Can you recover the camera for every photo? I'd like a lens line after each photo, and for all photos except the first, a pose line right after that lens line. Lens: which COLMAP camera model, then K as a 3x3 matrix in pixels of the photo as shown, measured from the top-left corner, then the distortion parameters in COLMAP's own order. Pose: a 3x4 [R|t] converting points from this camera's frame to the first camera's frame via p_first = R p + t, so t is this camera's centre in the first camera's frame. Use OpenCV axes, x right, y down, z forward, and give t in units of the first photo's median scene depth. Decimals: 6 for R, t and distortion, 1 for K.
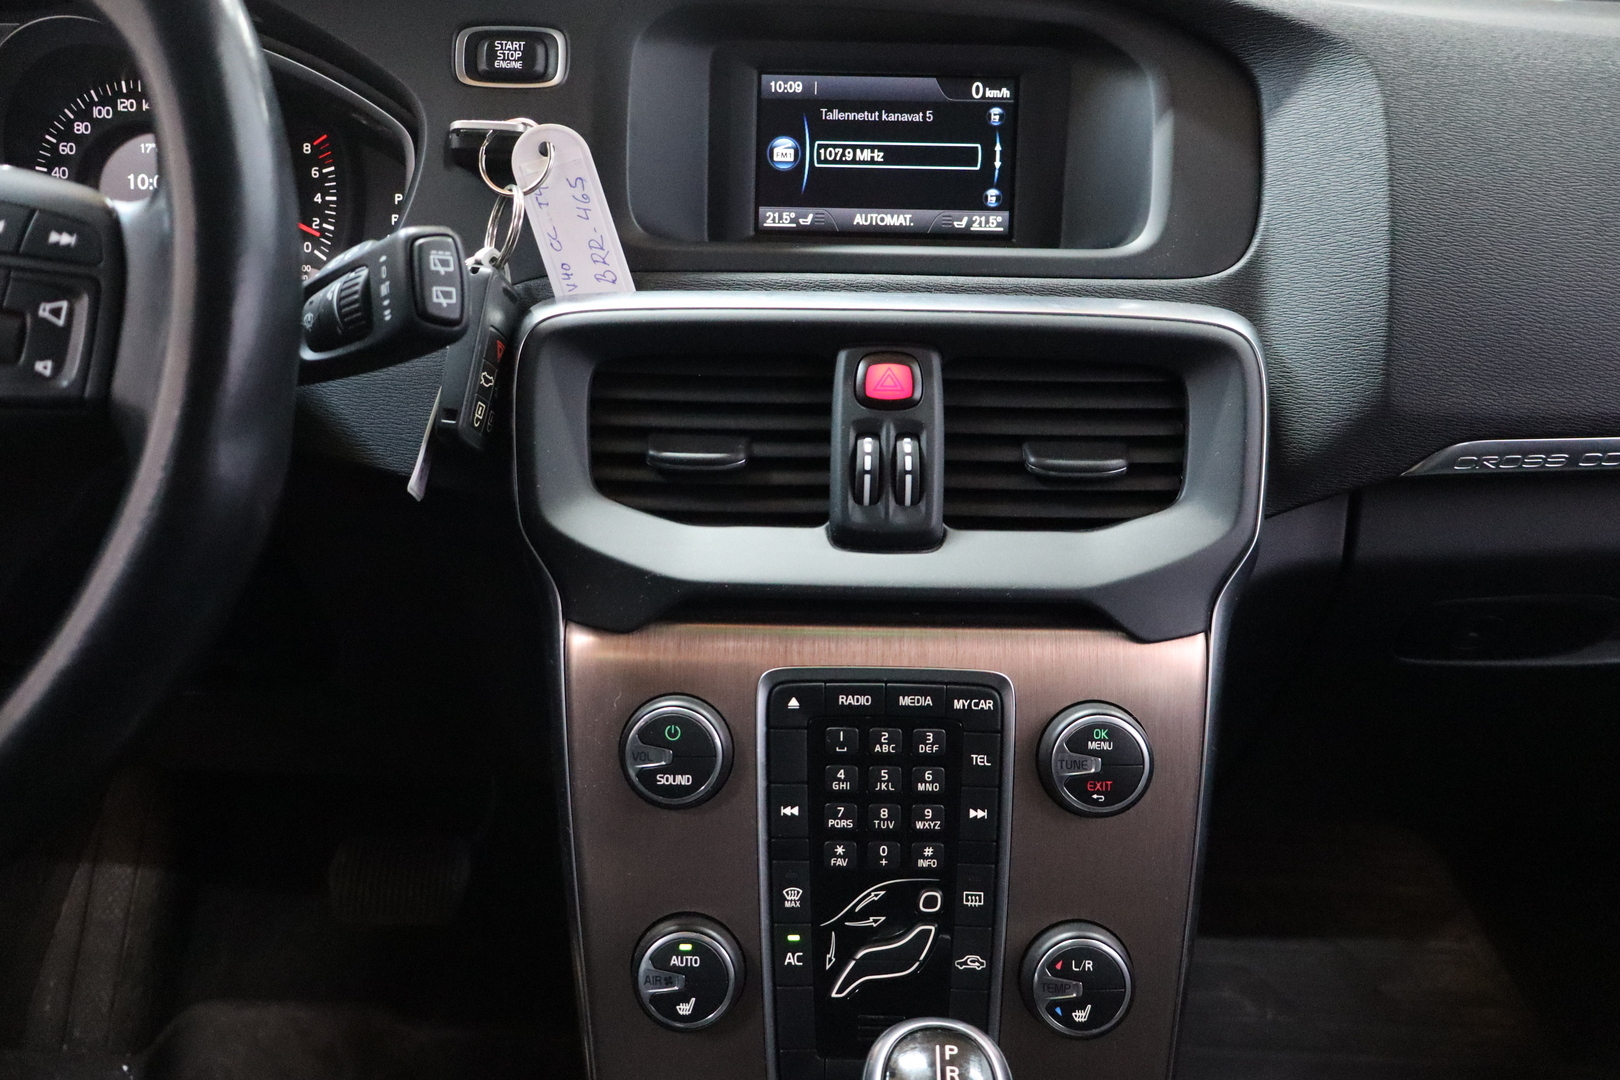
lens RADIAL K [[1373.3, 0, 810.0], [0, 1373.3, 540.0], [0, 0, 1]] dist [-0.001109, -0.007602]
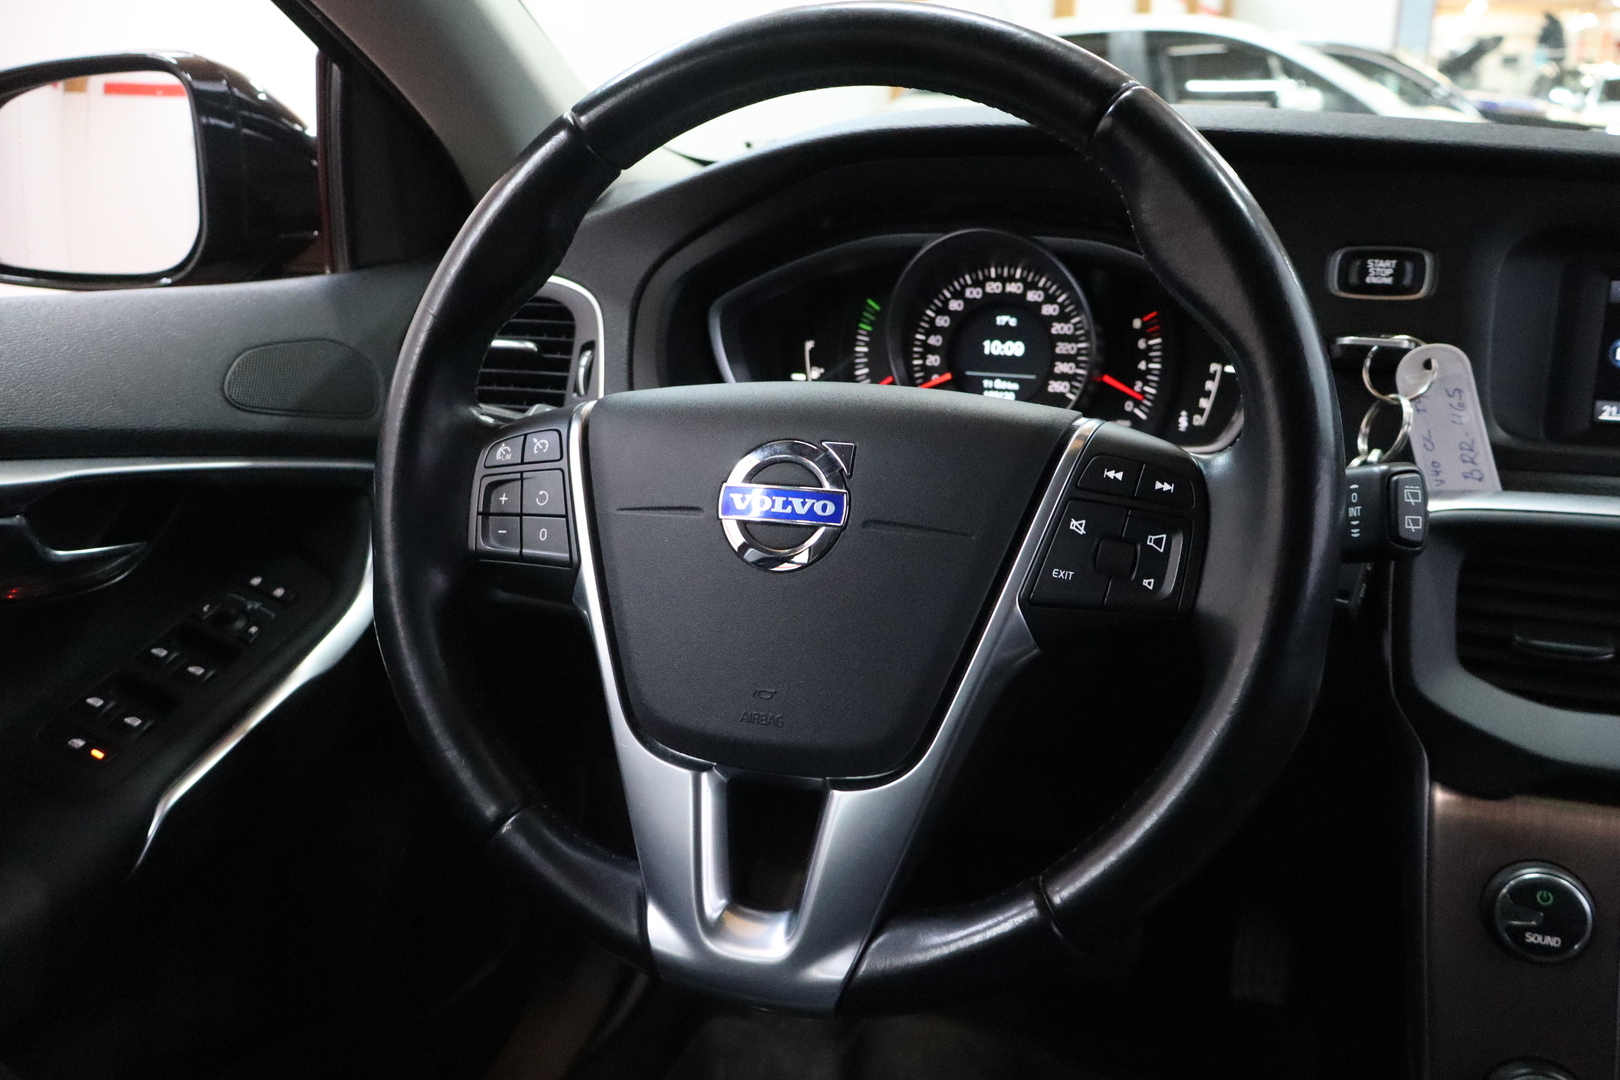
lens RADIAL K [[1365.3, 0, 810.0], [0, 1365.3, 540.0], [0, 0, 1]] dist [0.000302, 0.004724]
pose [[0.940236, 0.071393, -0.332957, -0.281140], [-0.077719, 0.996959, -0.005700, -0.088570], [0.331537, 0.031237, 0.942925, -0.238256]]
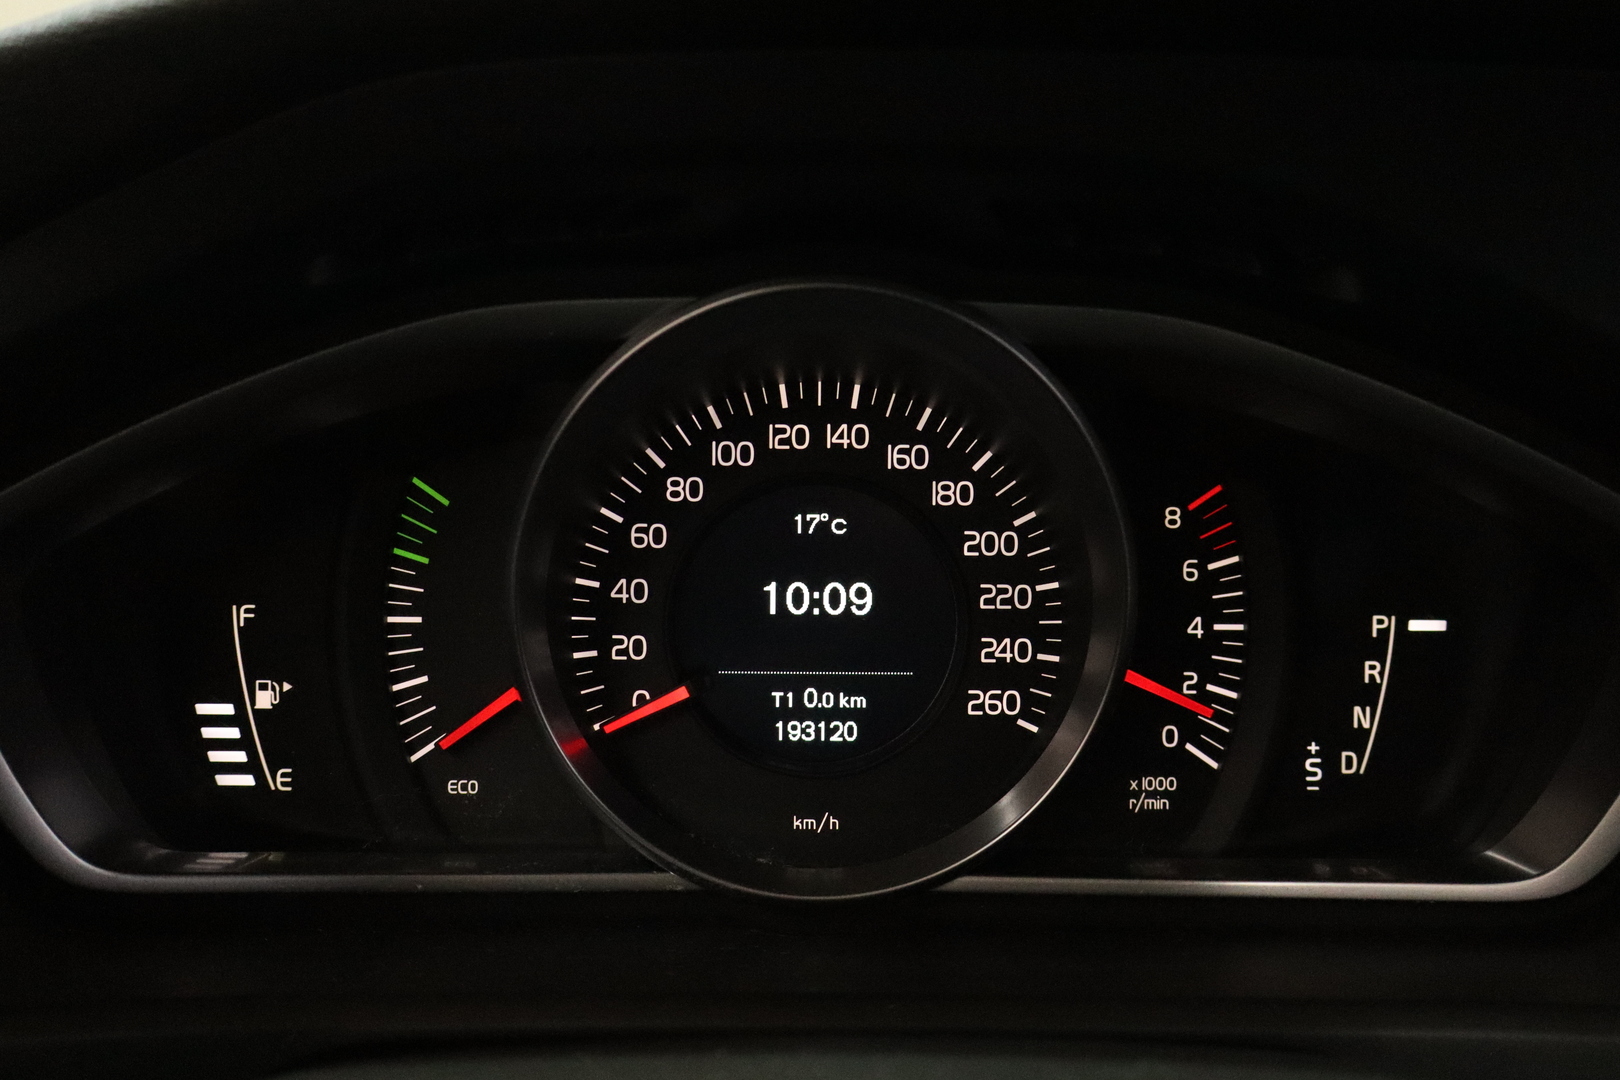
lens RADIAL K [[1918.7, 0, 810.0], [0, 1918.7, 540.0], [0, 0, 1]] dist [0.015493, 0.015115]
pose [[0.999513, -0.020964, 0.023119, -0.616907], [0.022681, 0.996796, -0.076703, -0.288932], [-0.021437, 0.077190, 0.996786, 0.478364]]
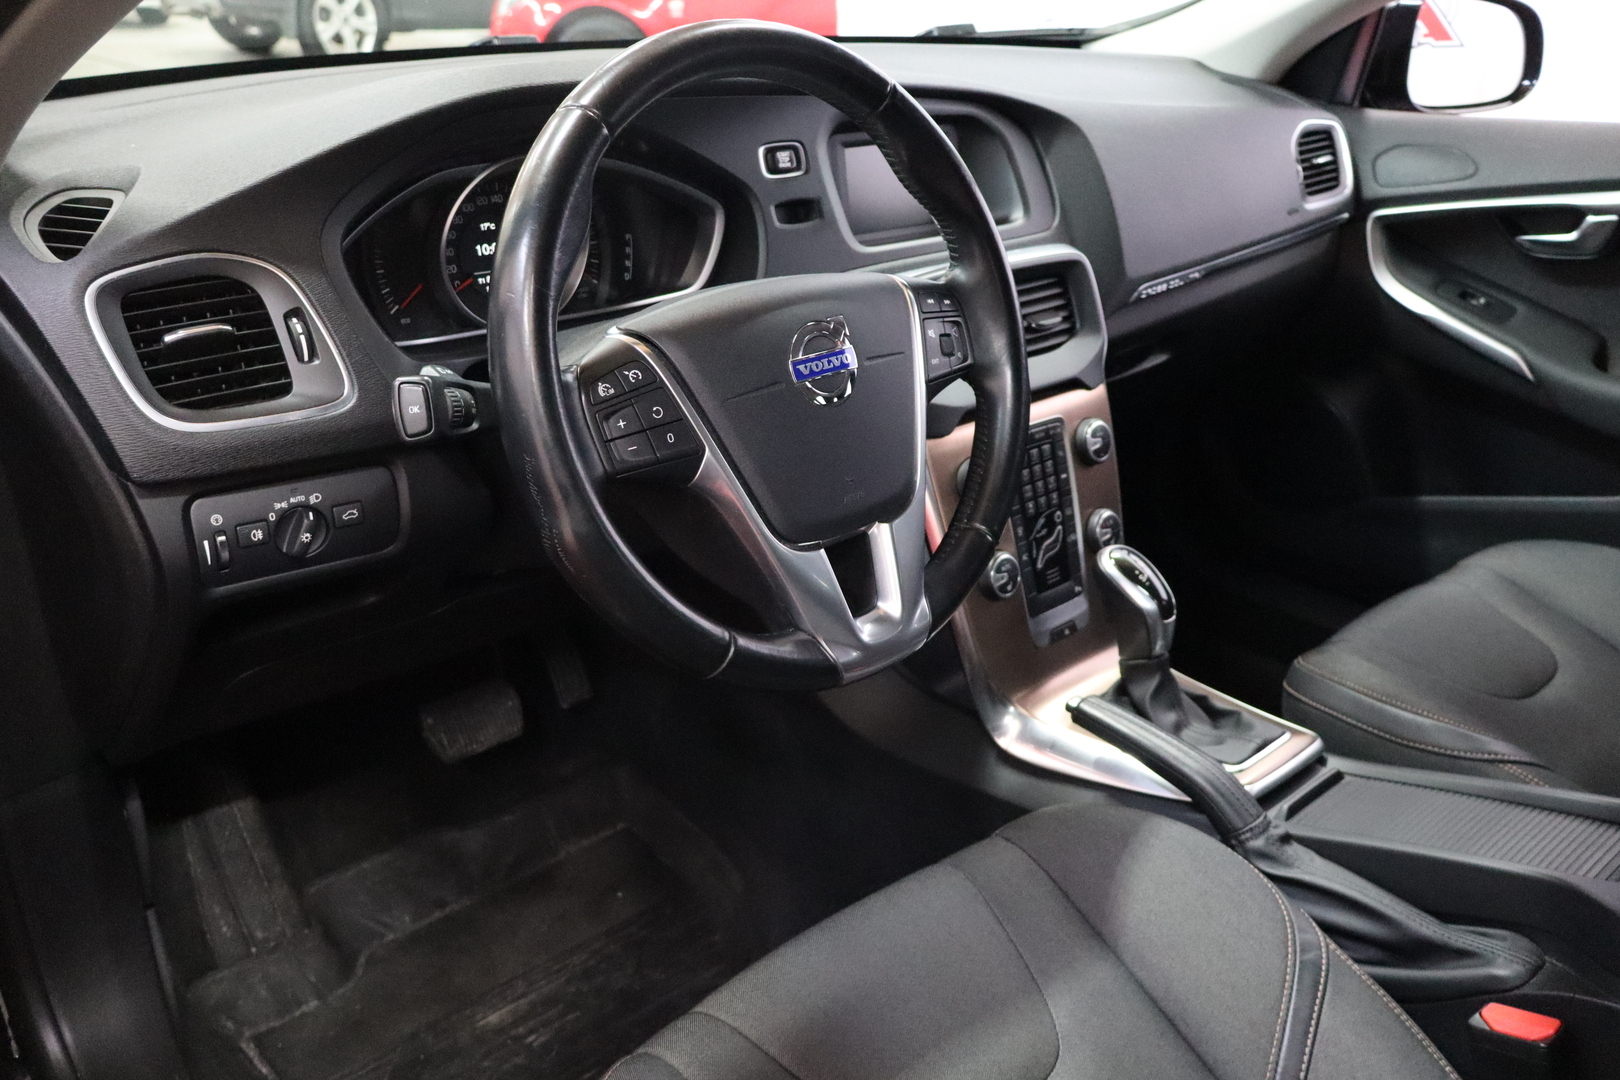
lens RADIAL K [[1373.3, 0, 810.0], [0, 1373.3, 540.0], [0, 0, 1]] dist [-0.001109, -0.007602]
pose [[0.724880, -0.278470, 0.630082, -1.566363], [0.200438, 0.960340, 0.193836, -0.219270], [-0.659070, -0.014216, 0.751947, -0.448129]]
